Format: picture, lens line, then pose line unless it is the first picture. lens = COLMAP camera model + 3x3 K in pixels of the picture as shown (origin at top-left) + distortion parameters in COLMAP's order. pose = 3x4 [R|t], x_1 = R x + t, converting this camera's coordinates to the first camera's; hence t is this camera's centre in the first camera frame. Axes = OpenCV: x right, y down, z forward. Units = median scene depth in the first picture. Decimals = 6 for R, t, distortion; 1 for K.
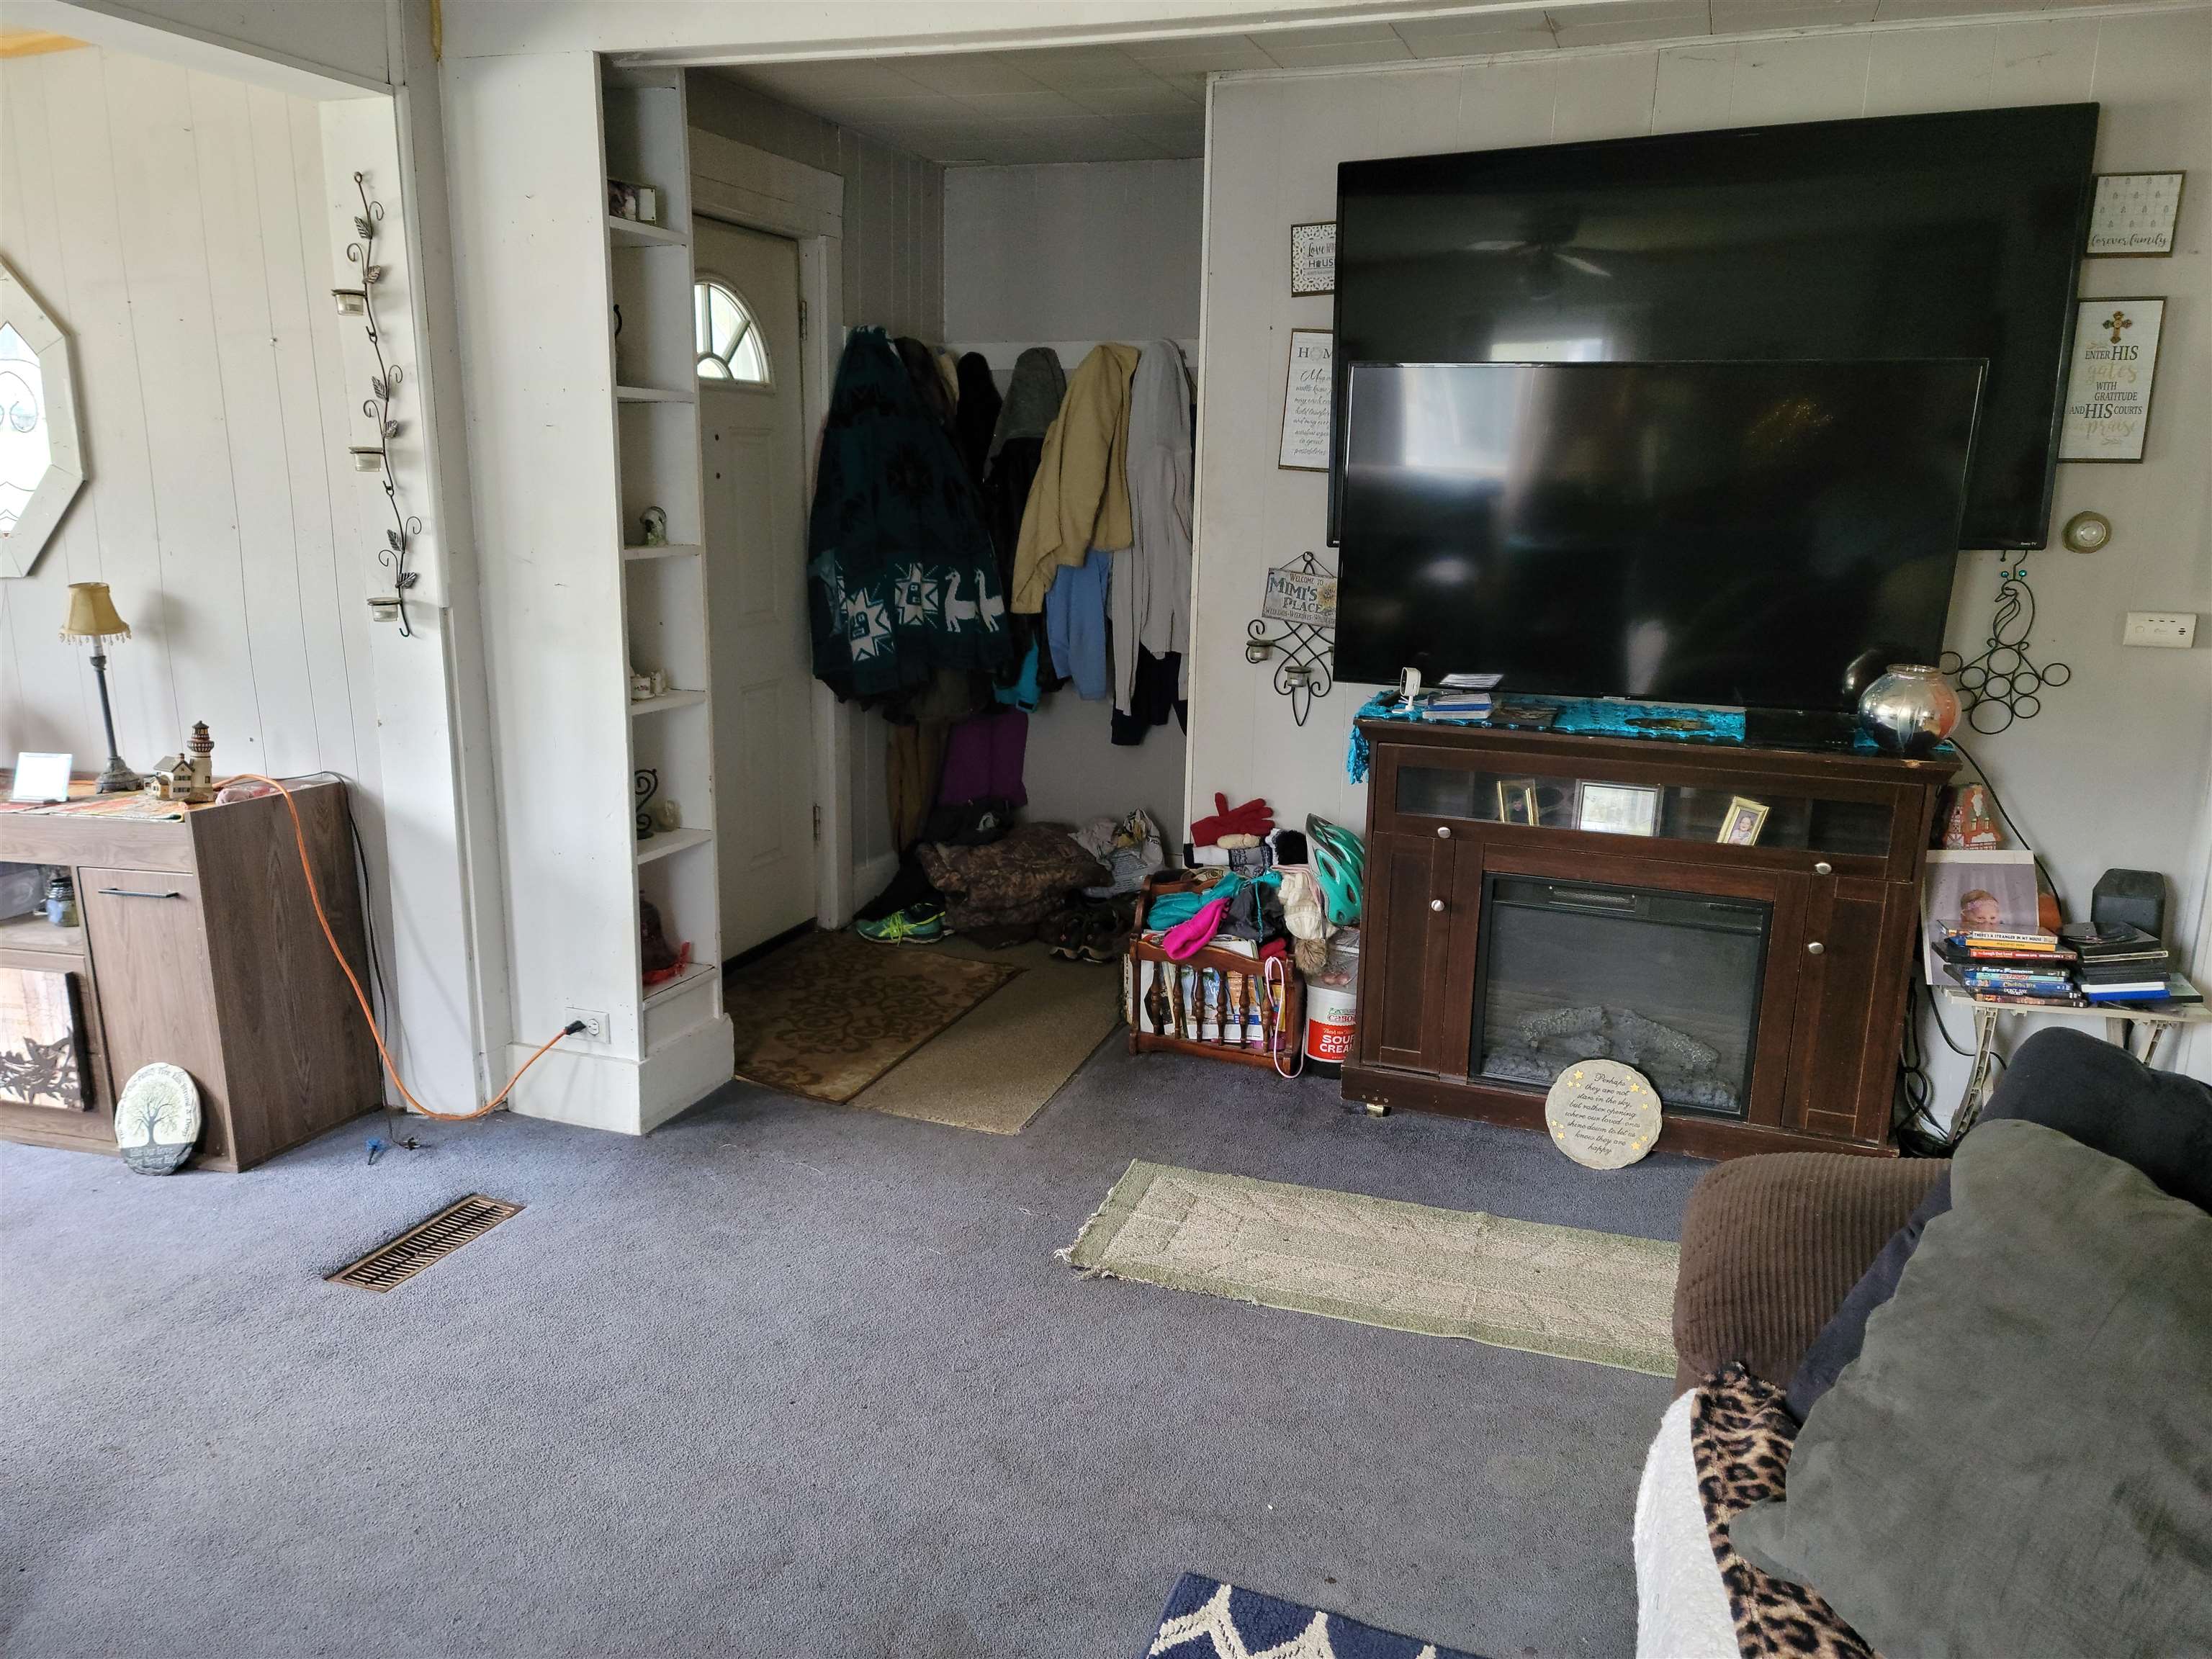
lens RADIAL K [[1594.6, 0, 1106.0], [0, 1594.6, 829.5], [0, 0, 1]] dist [0.070742, -0.008377]
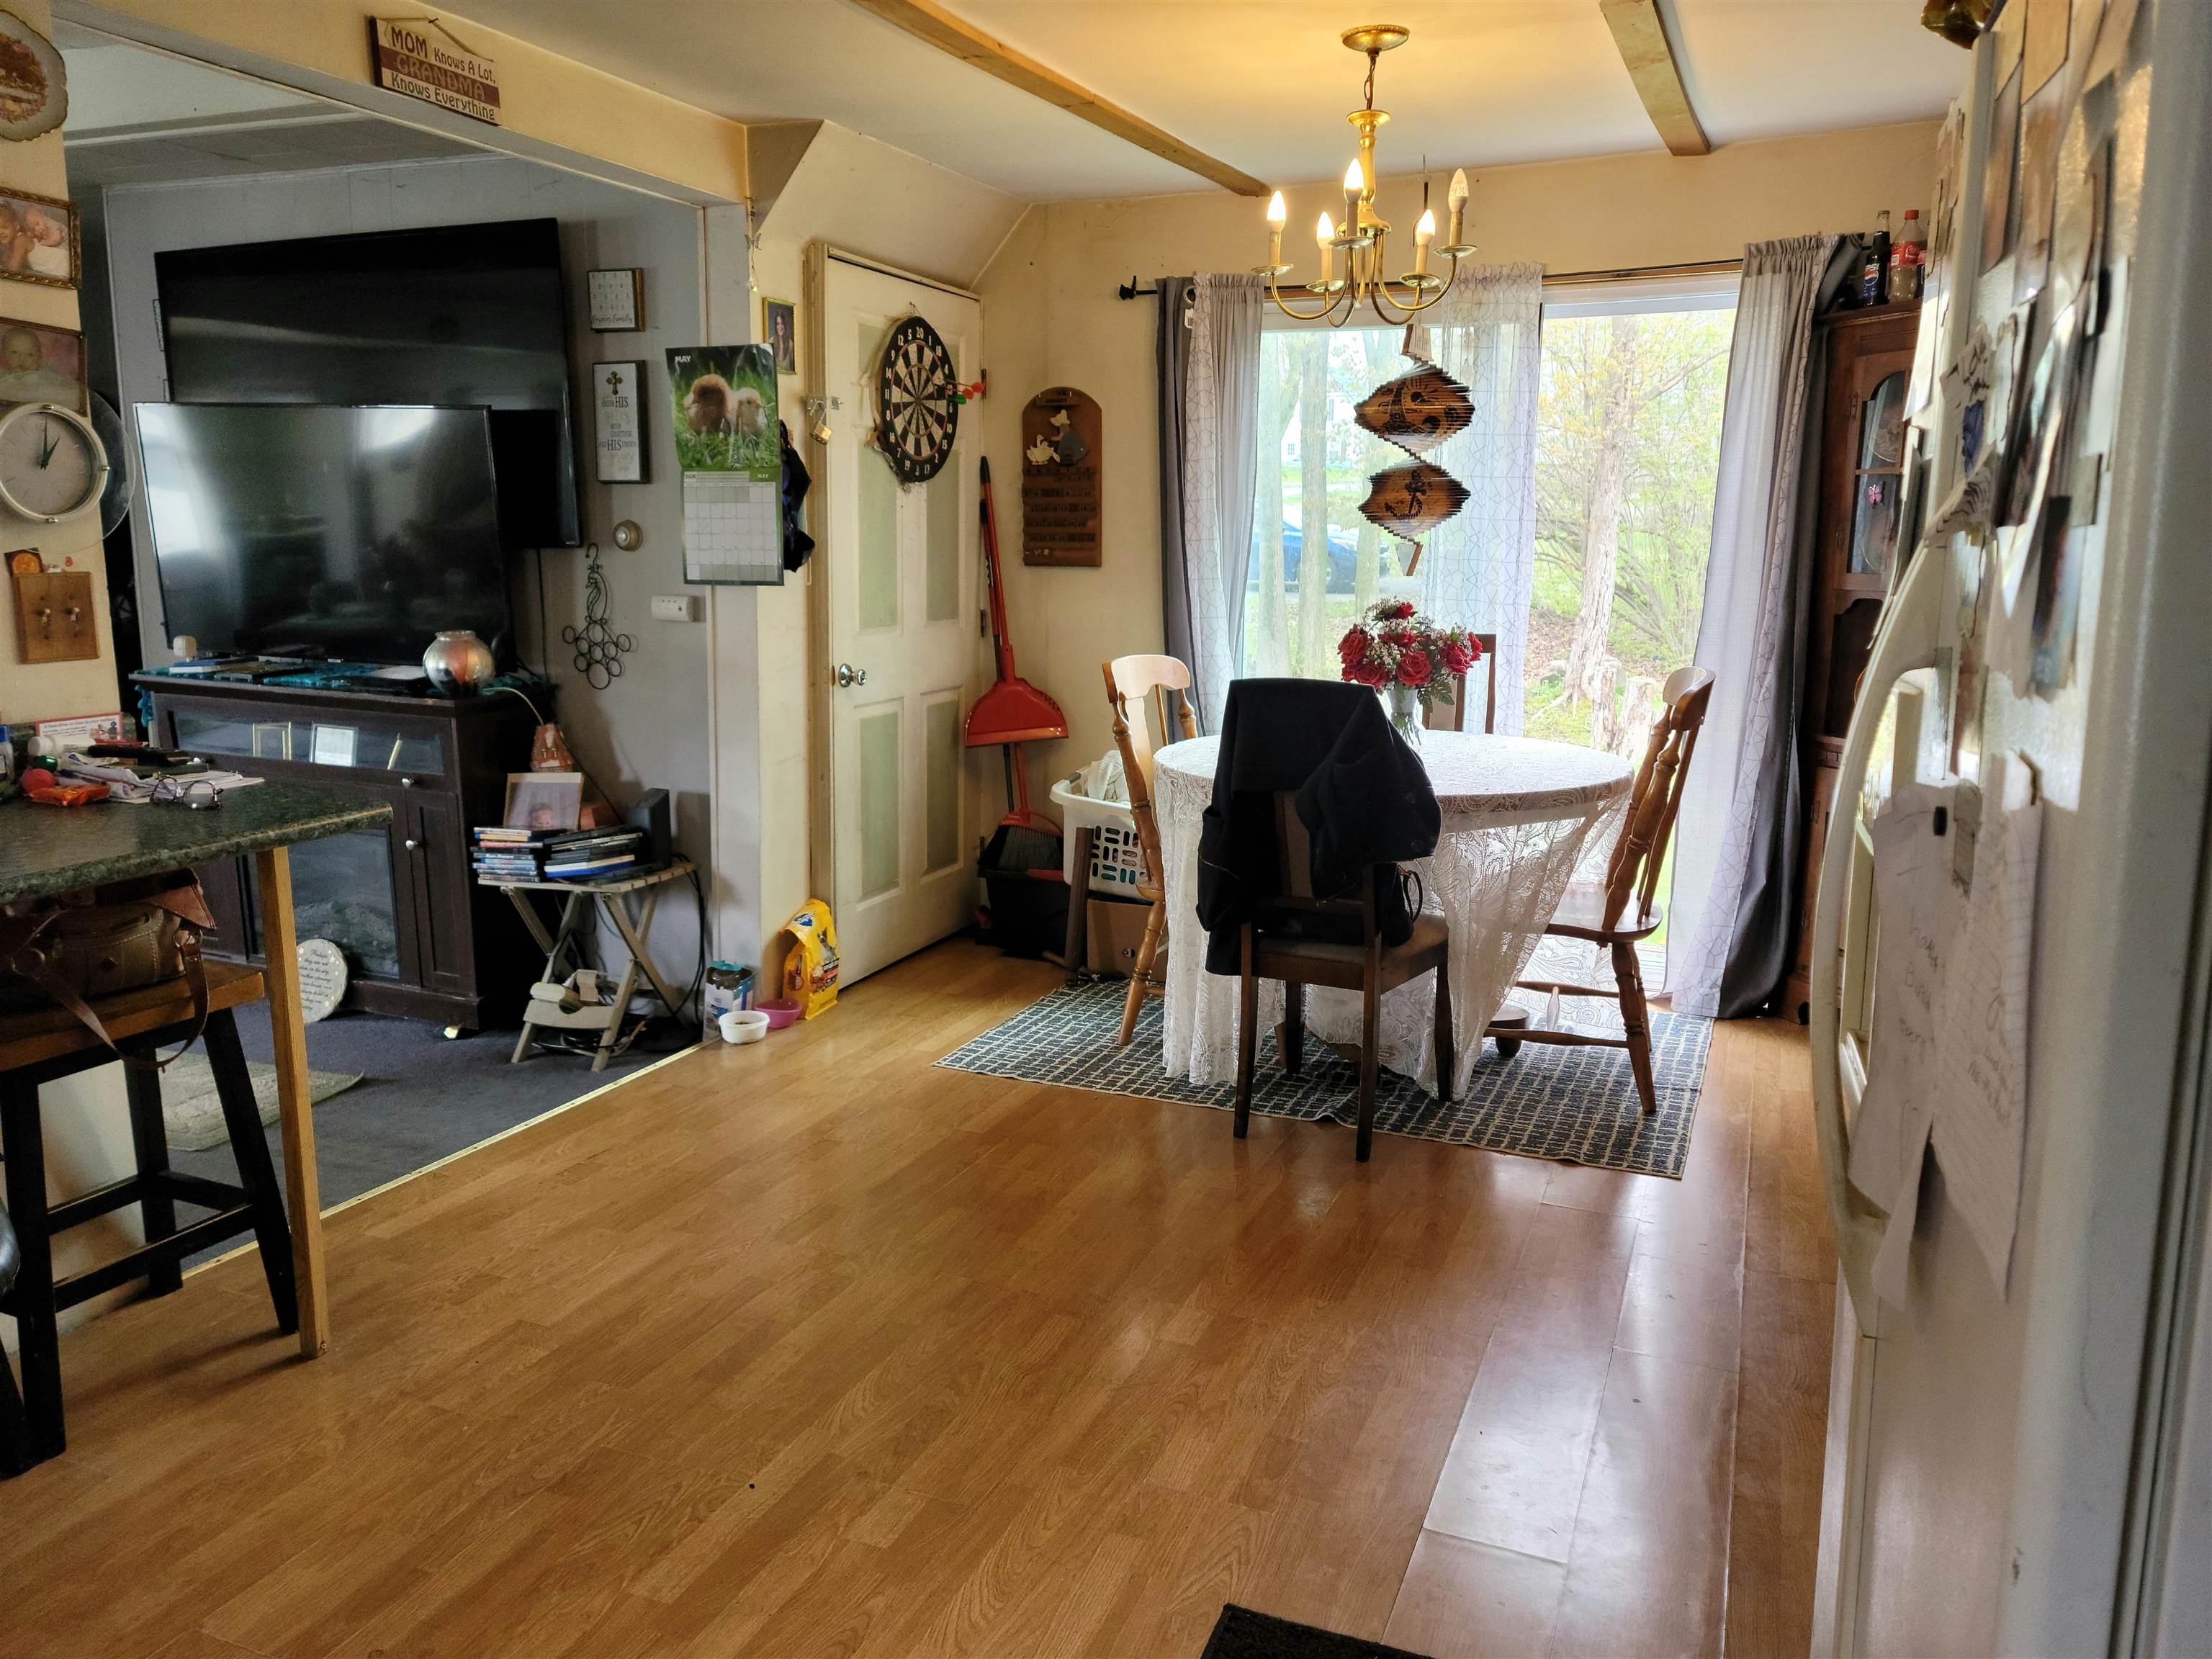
lens RADIAL K [[1594.6, 0, 1106.0], [0, 1594.6, 829.5], [0, 0, 1]] dist [0.070742, -0.008377]
pose [[0.996802, 0.006539, -0.079639, 1.092564], [-0.009825, 0.999113, -0.040937, 0.107293], [0.079301, 0.041589, 0.995983, -0.262474]]
